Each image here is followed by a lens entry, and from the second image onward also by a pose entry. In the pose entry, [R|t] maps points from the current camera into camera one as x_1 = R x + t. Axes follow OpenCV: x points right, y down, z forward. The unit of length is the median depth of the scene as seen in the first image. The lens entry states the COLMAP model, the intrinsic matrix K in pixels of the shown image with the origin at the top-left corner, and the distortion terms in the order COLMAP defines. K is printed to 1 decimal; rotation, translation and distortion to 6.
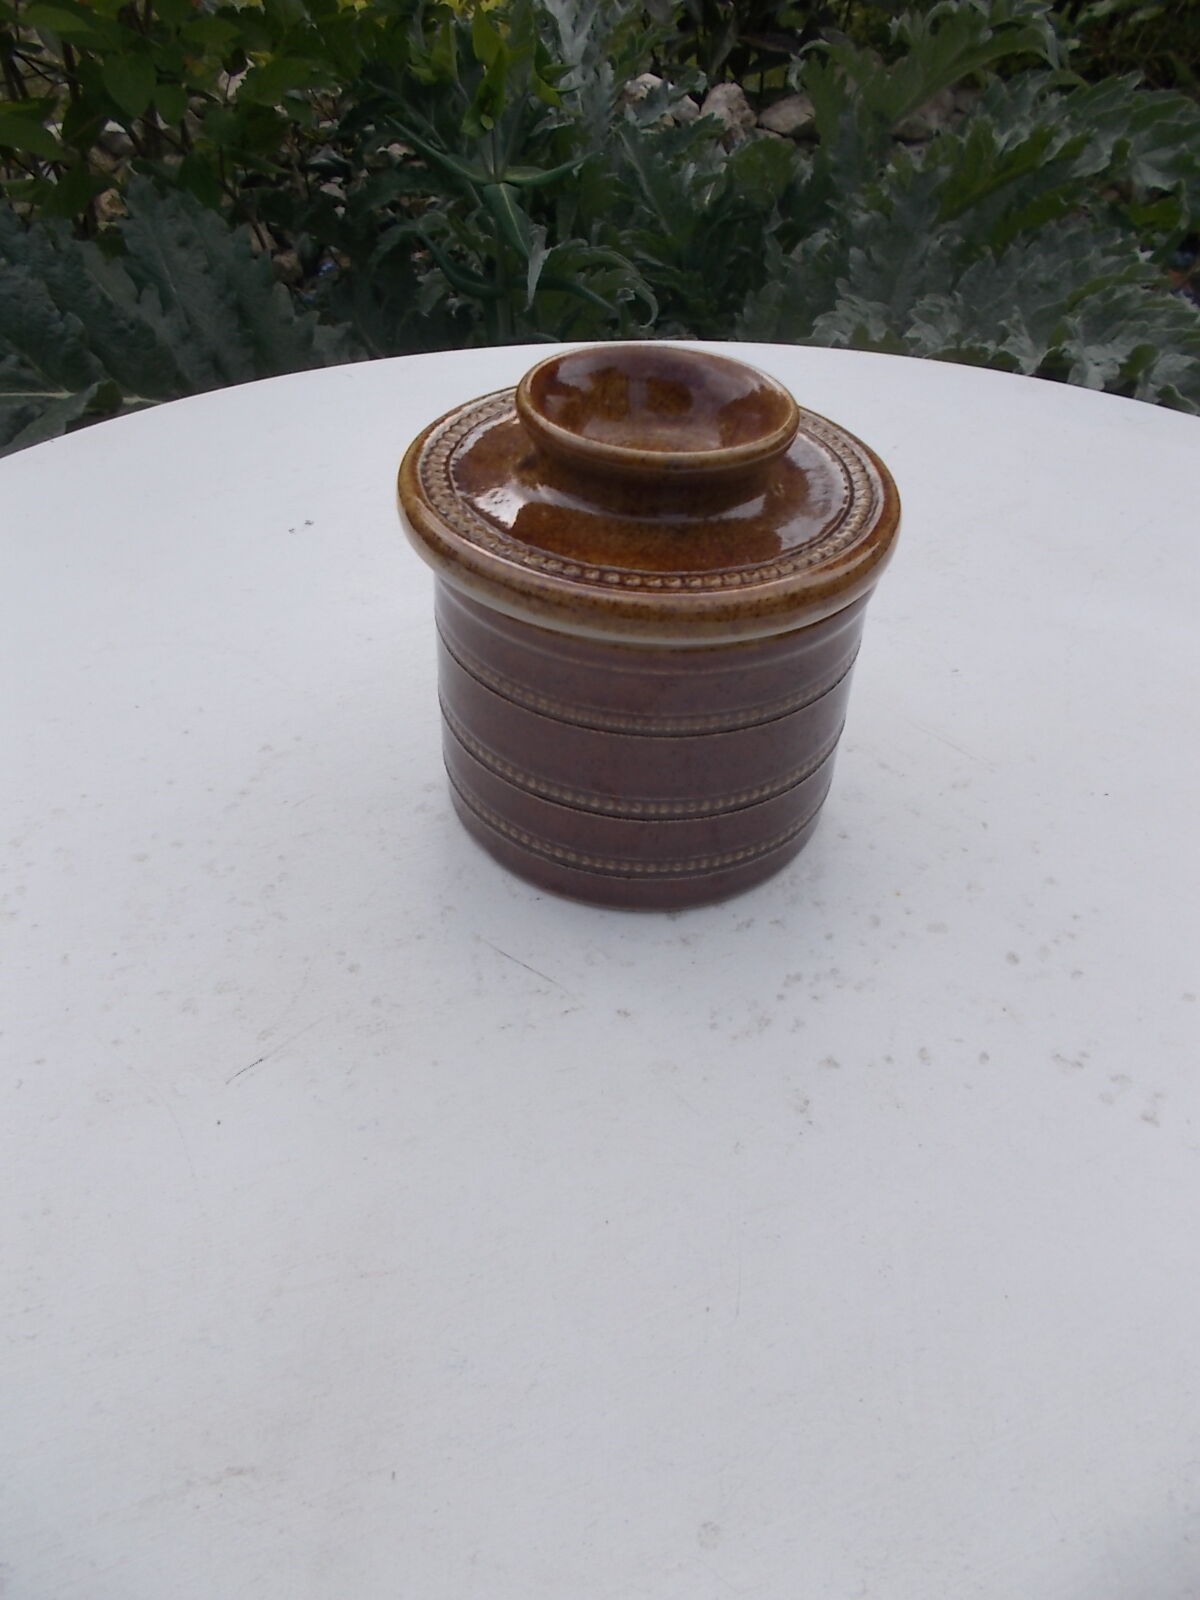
lens RADIAL K [[1228.2, 0, 622.5], [0, 1228.2, 794.9], [0, 0, 1]] dist [0.005741, -0.008571]
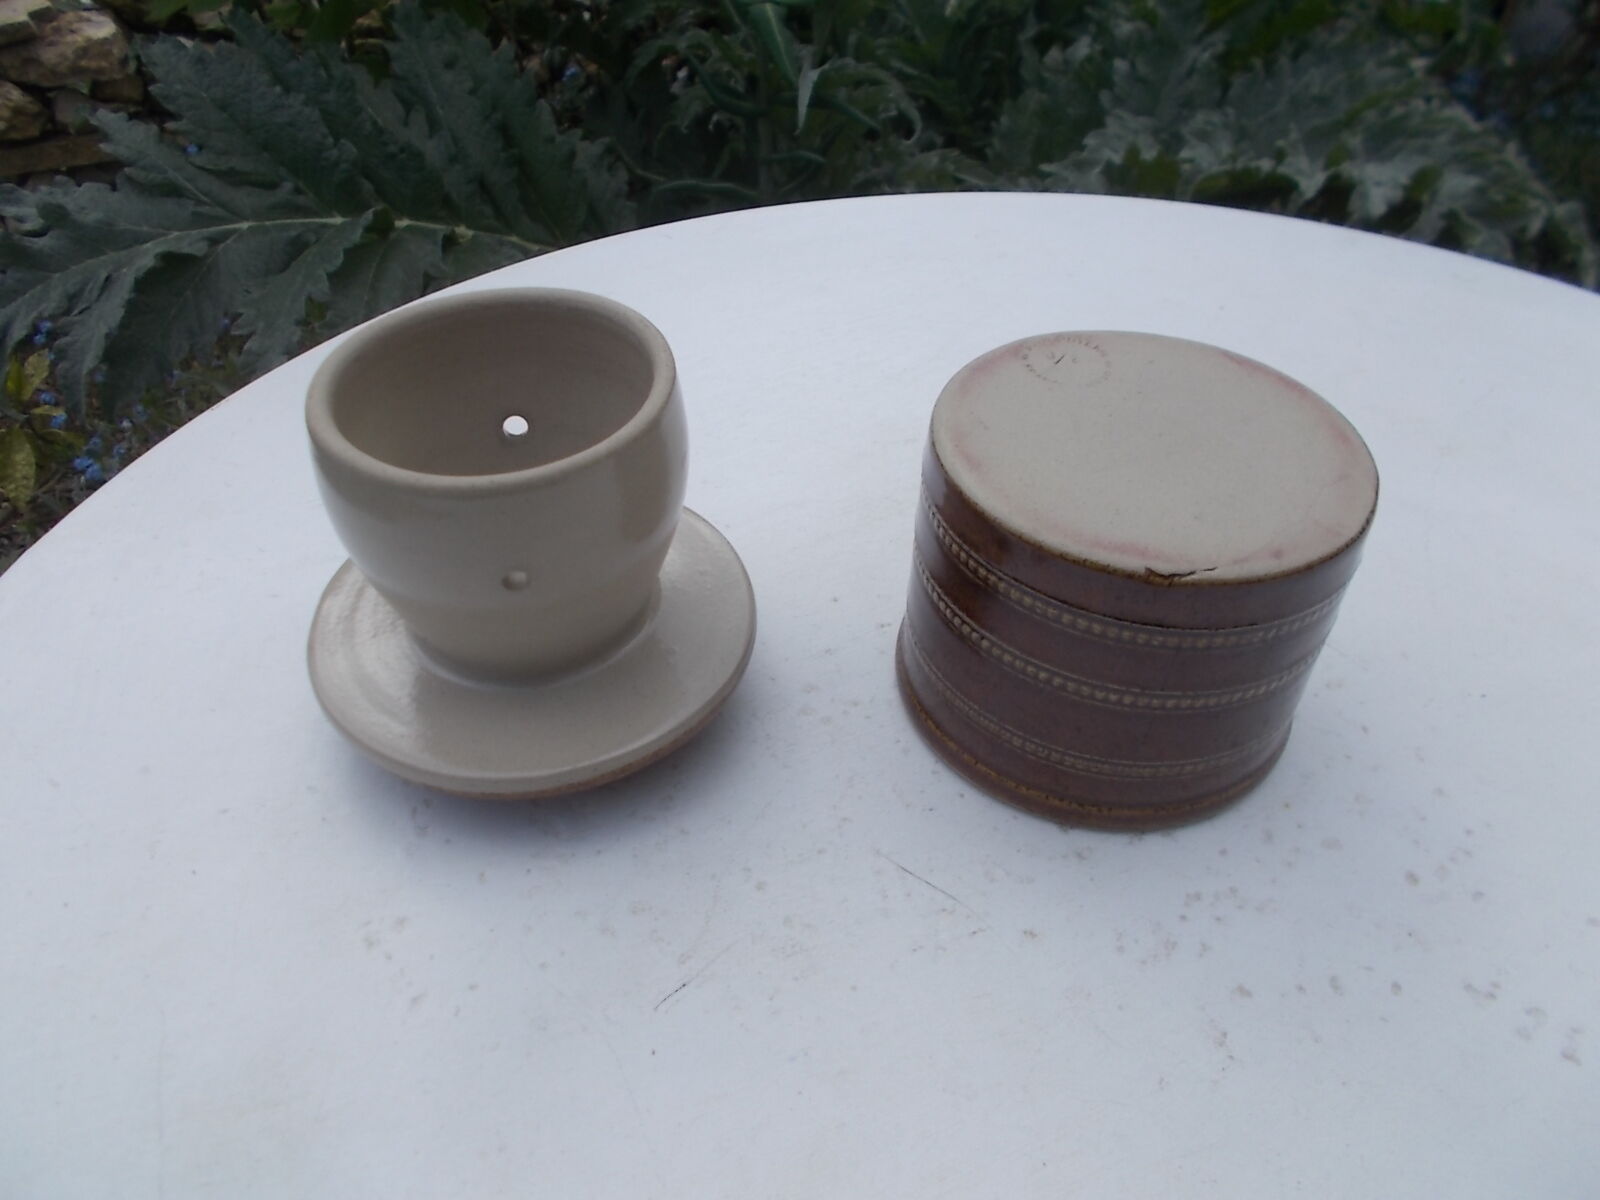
lens RADIAL K [[1244.2, 0, 798.6], [0, 1244.2, 583.4], [0, 0, 1]] dist [0.005818, -0.003299]
pose [[0.999424, 0.001758, -0.033892, -0.036900], [-0.001722, 0.999998, 0.001091, -0.026690], [0.033894, -0.001032, 0.999425, -0.007748]]
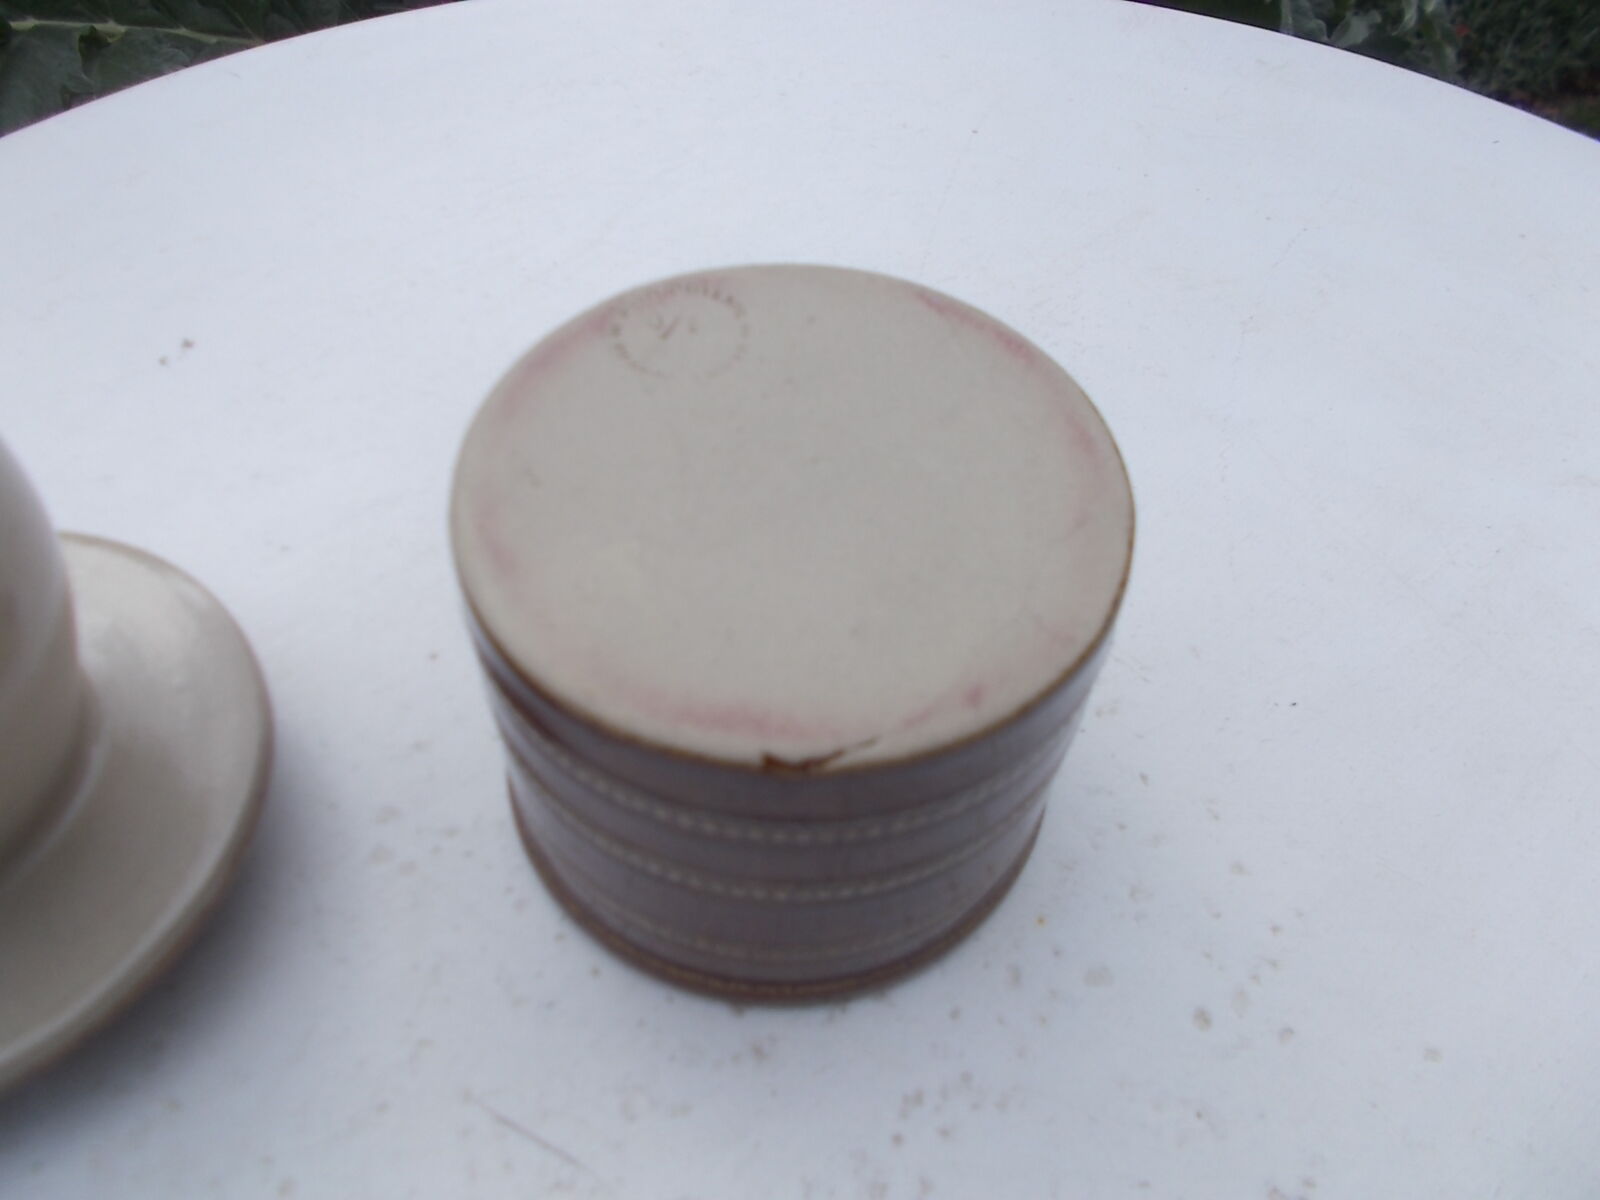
lens RADIAL K [[1228.2, 0, 804.5], [0, 1228.2, 582.8], [0, 0, 1]] dist [0.005741, -0.008571]
pose [[0.992198, -0.102844, 0.070468, 0.013754], [0.087063, 0.976164, 0.198806, -0.073267], [-0.089234, -0.191120, 0.977502, 0.086891]]
